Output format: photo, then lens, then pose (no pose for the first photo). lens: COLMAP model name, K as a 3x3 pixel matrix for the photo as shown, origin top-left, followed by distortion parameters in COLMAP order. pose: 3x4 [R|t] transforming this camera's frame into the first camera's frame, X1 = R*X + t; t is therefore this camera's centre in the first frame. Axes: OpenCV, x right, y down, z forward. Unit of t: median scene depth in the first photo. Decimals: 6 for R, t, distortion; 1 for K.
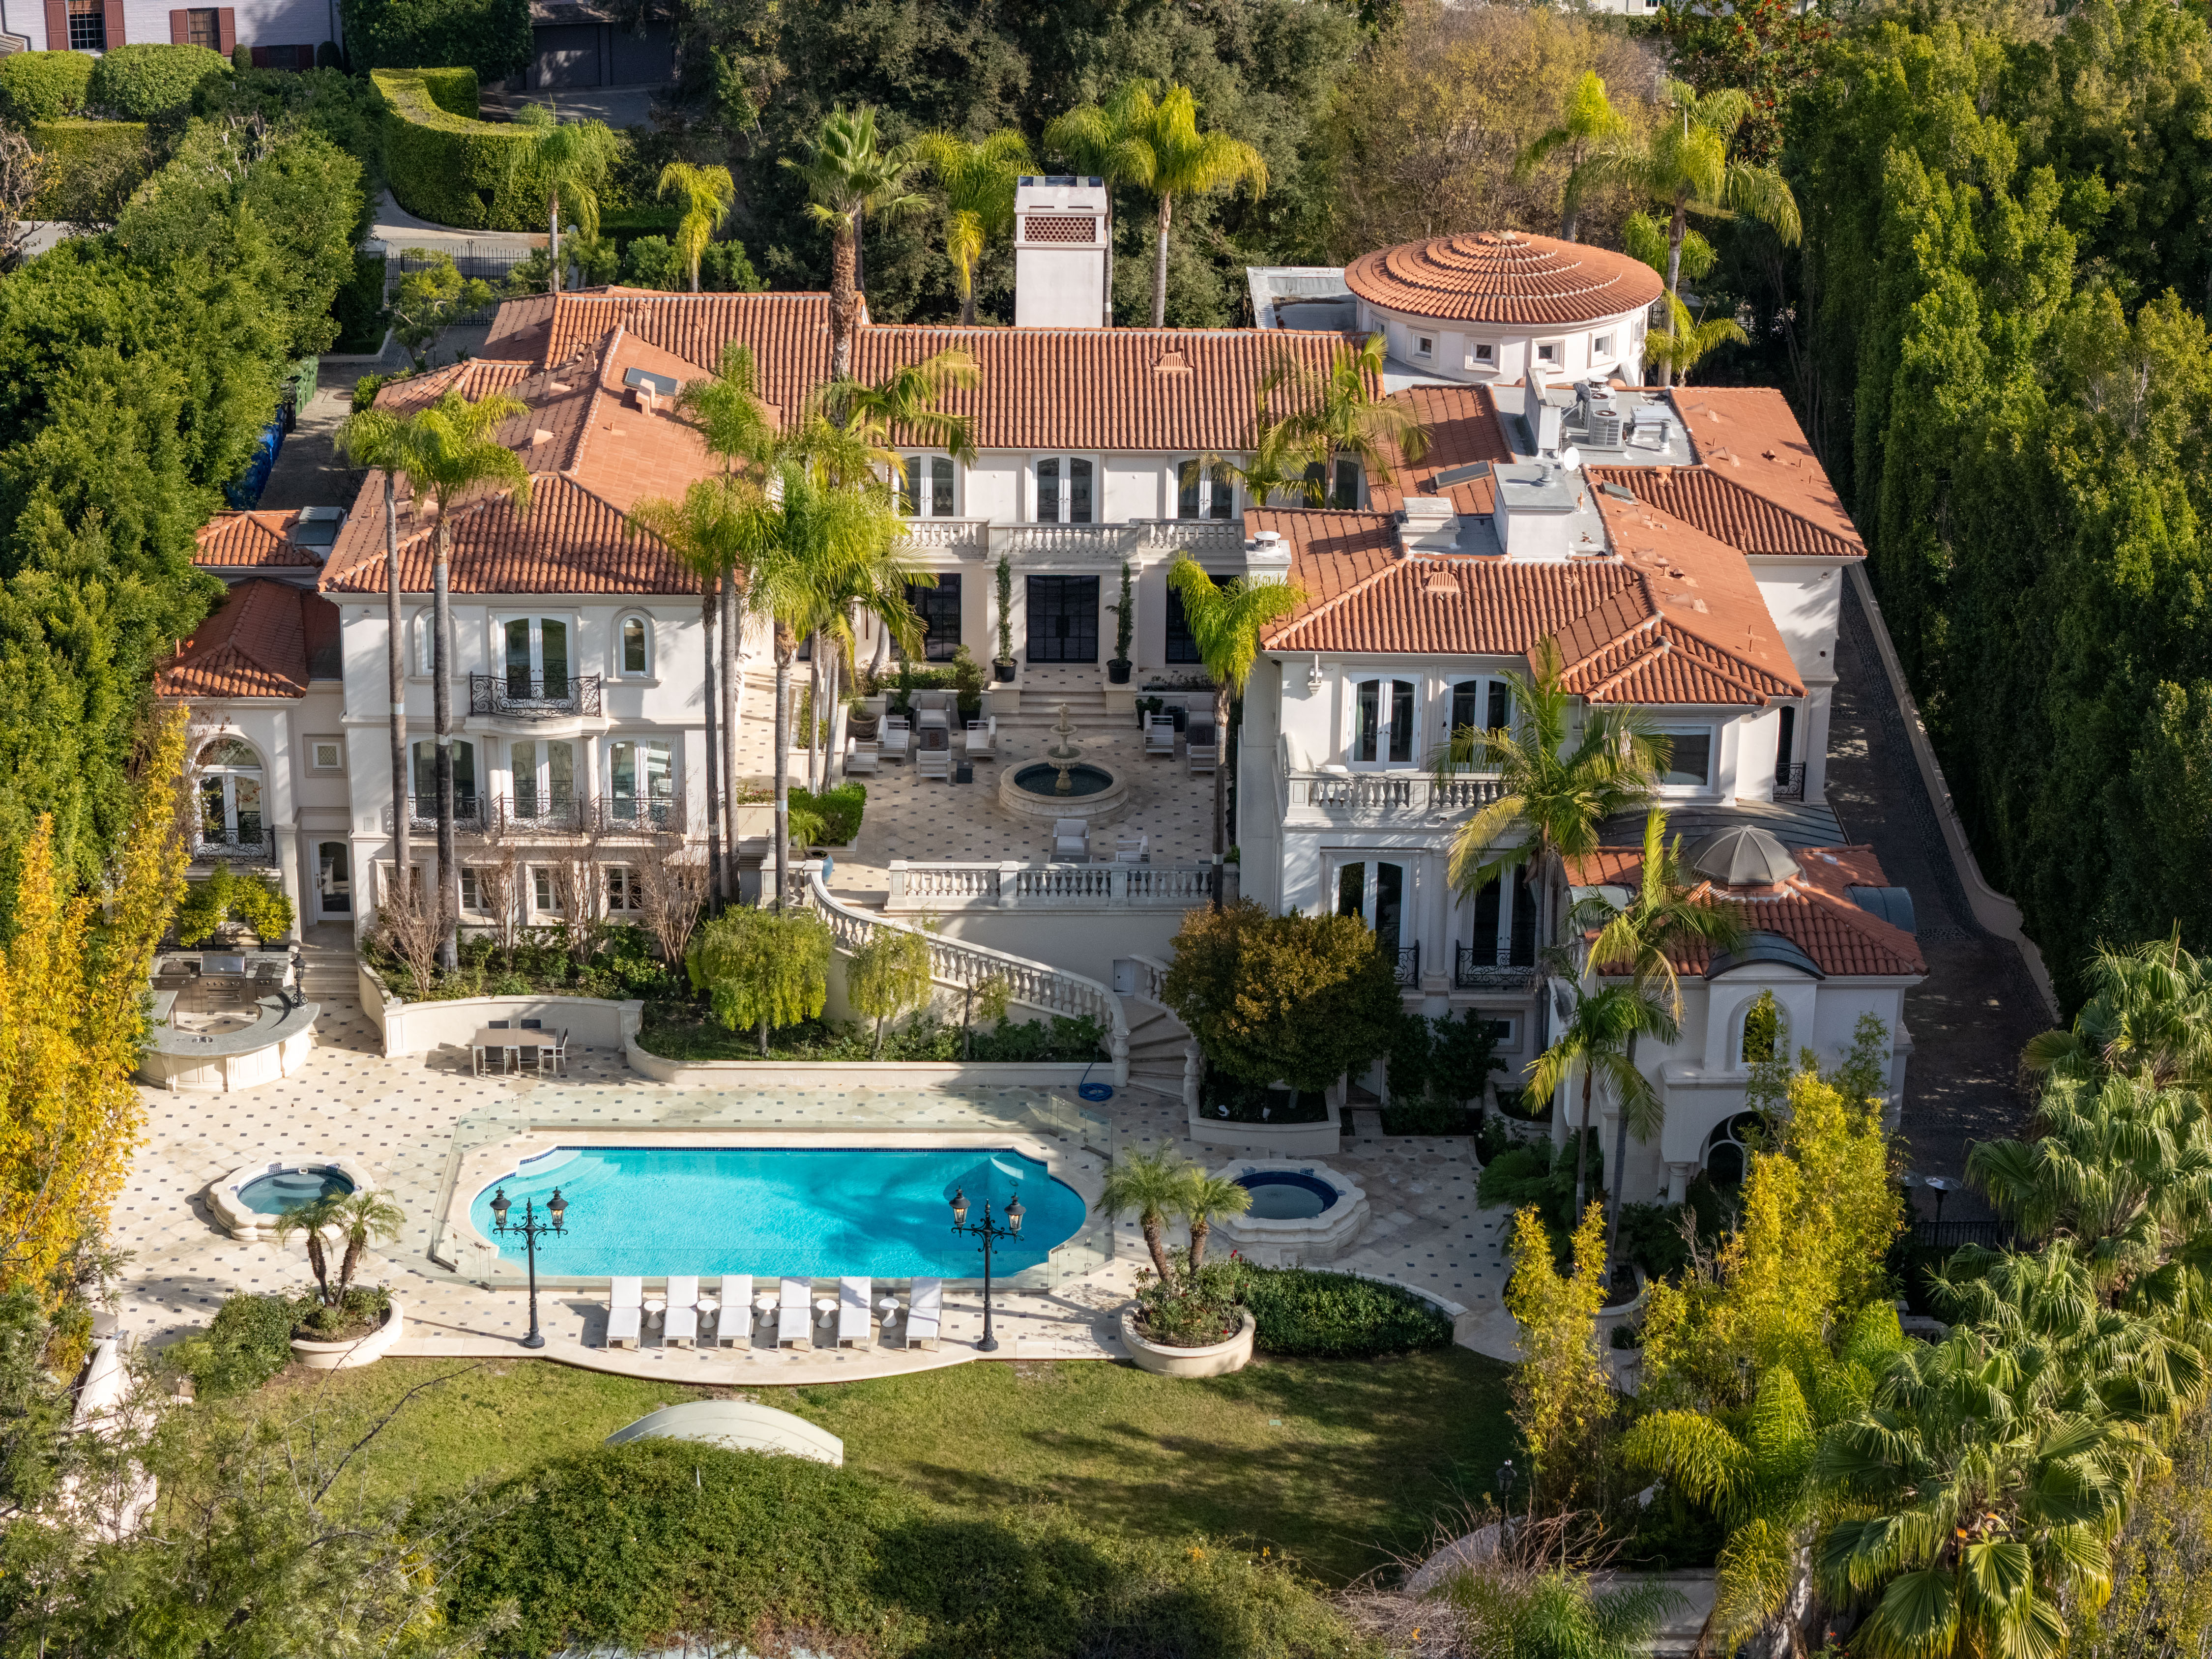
lens RADIAL K [[4422.4, 0, 1108.3], [0, 4422.4, 830.0], [0, 0, 1]] dist [-0.256626, 0.000000]
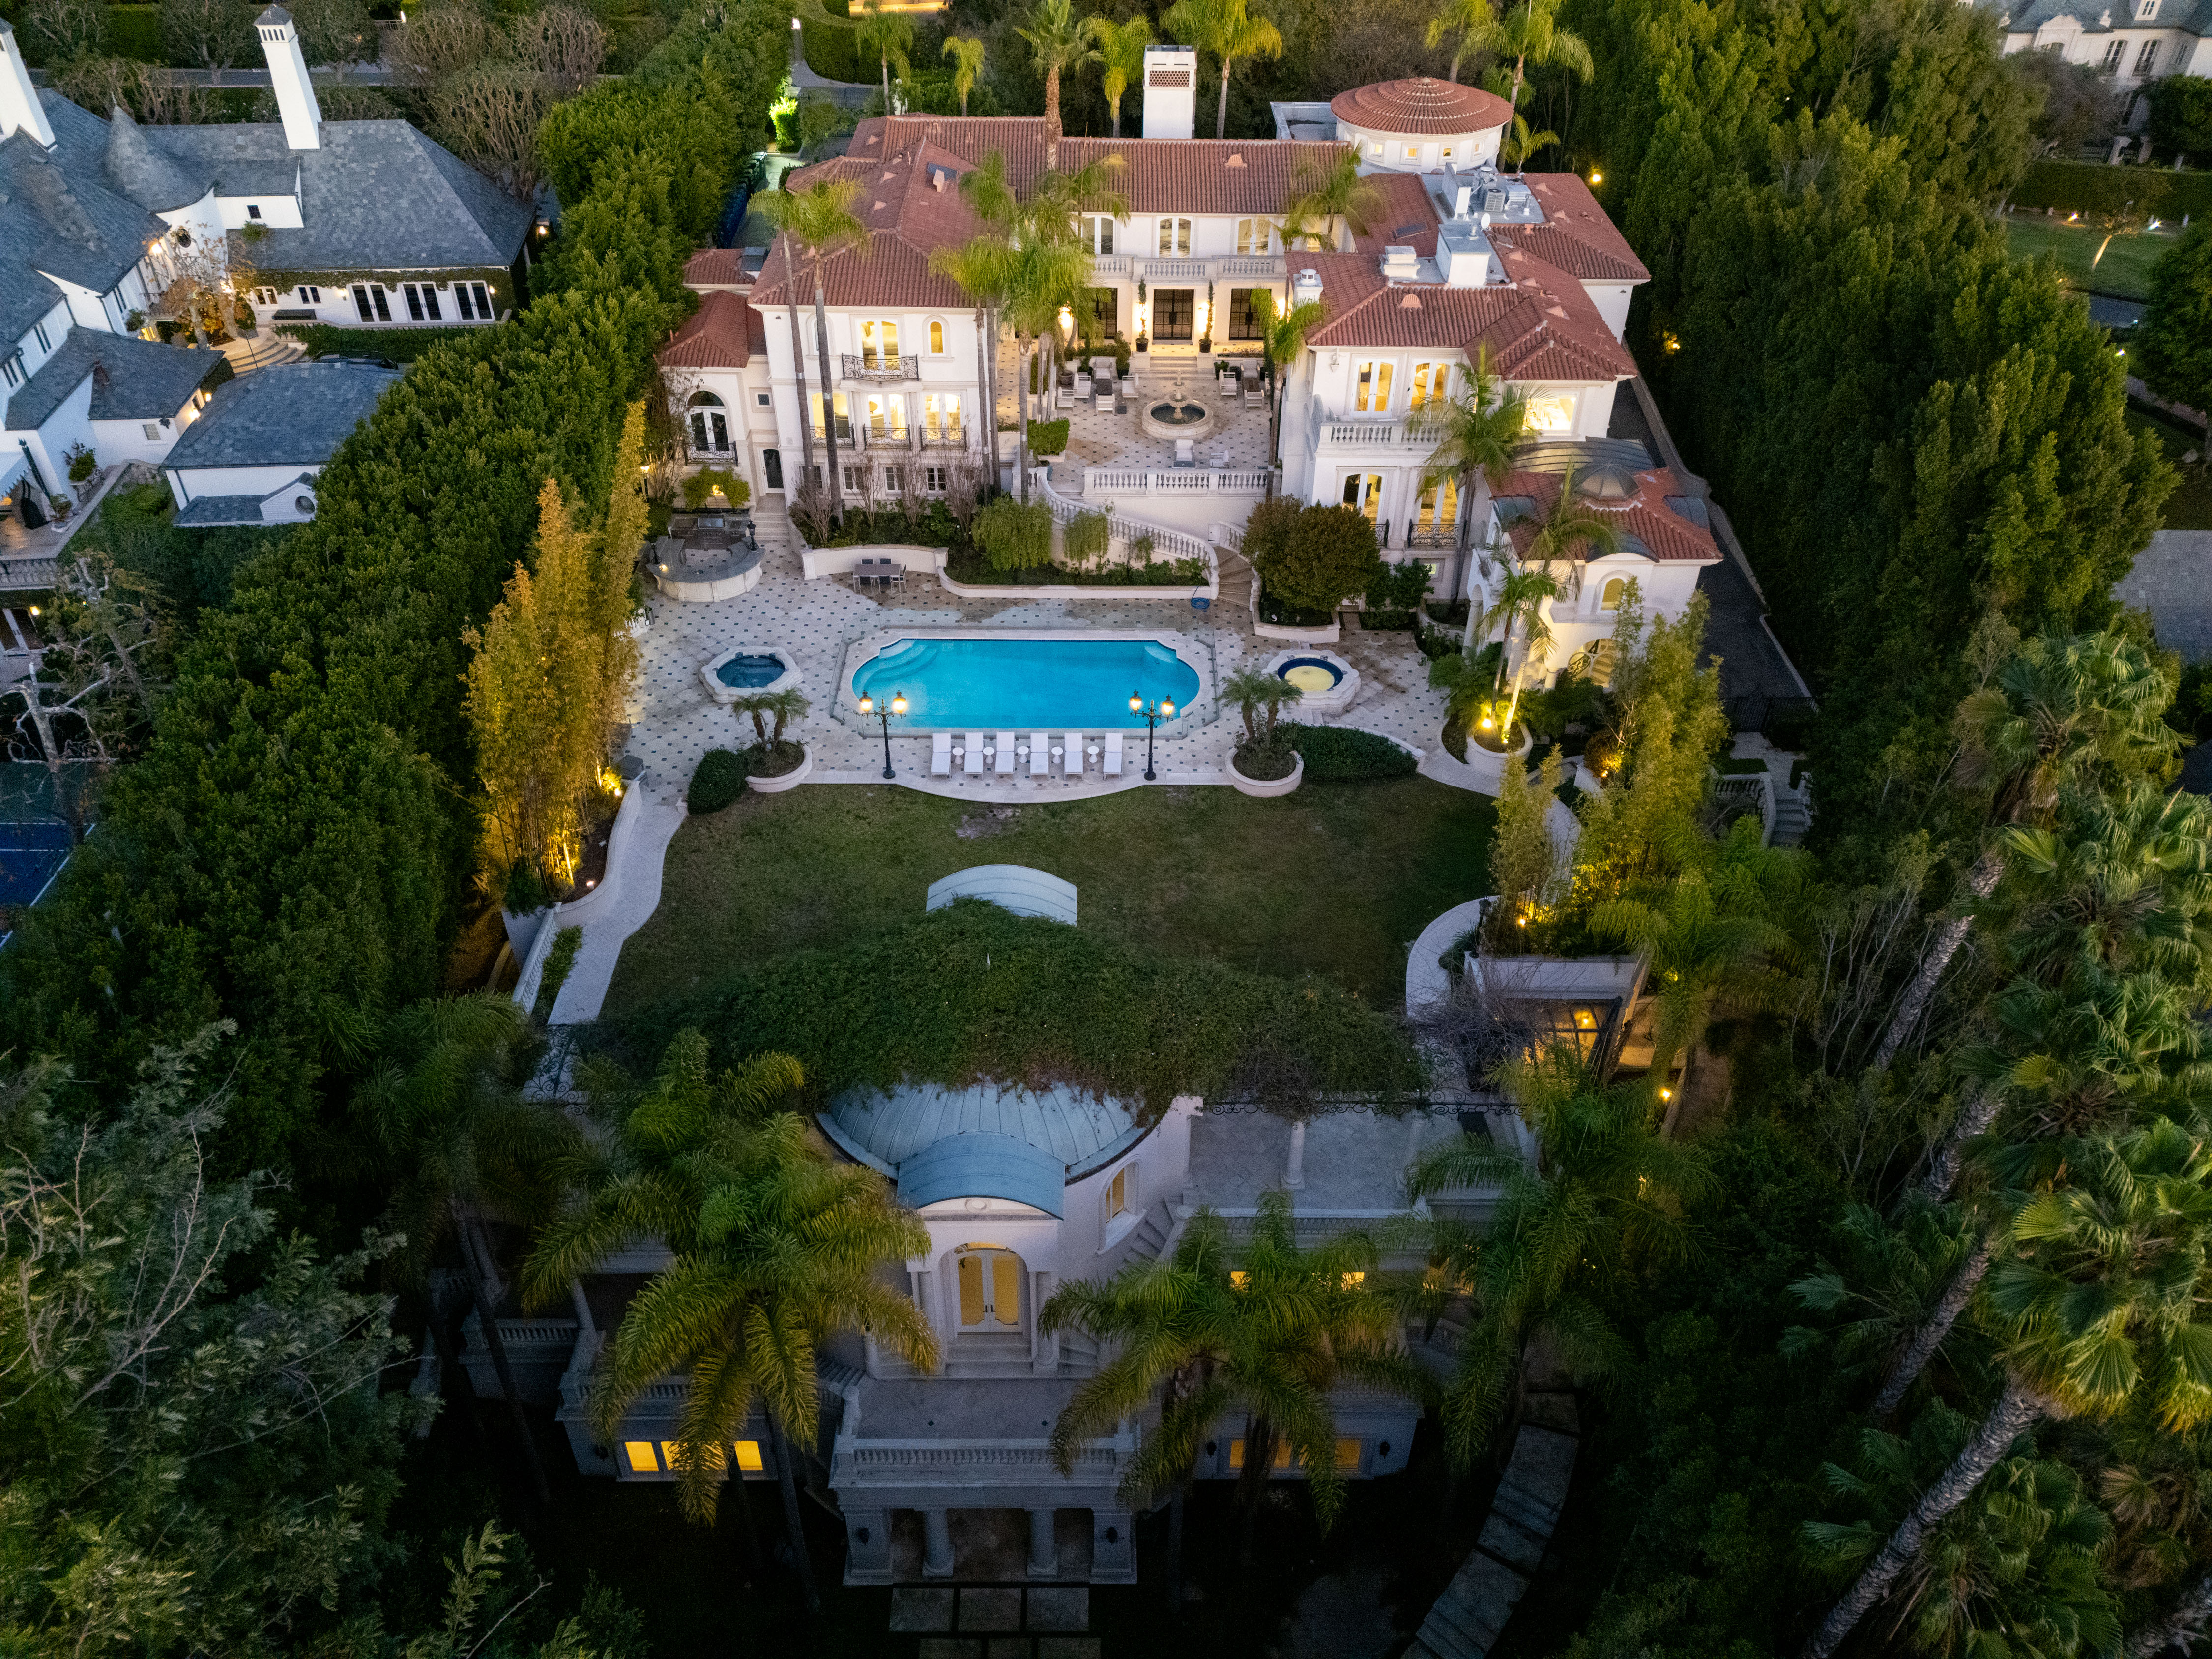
lens RADIAL K [[1554.6, 0, 1101.8], [0, 1554.6, 848.9], [0, 0, 1]] dist [0.017140, -0.011547]
pose [[0.999907, 0.005039, -0.012703, -0.033484], [-0.000930, 0.952477, 0.304609, -0.036924], [0.013634, -0.304568, 0.952393, 0.353357]]
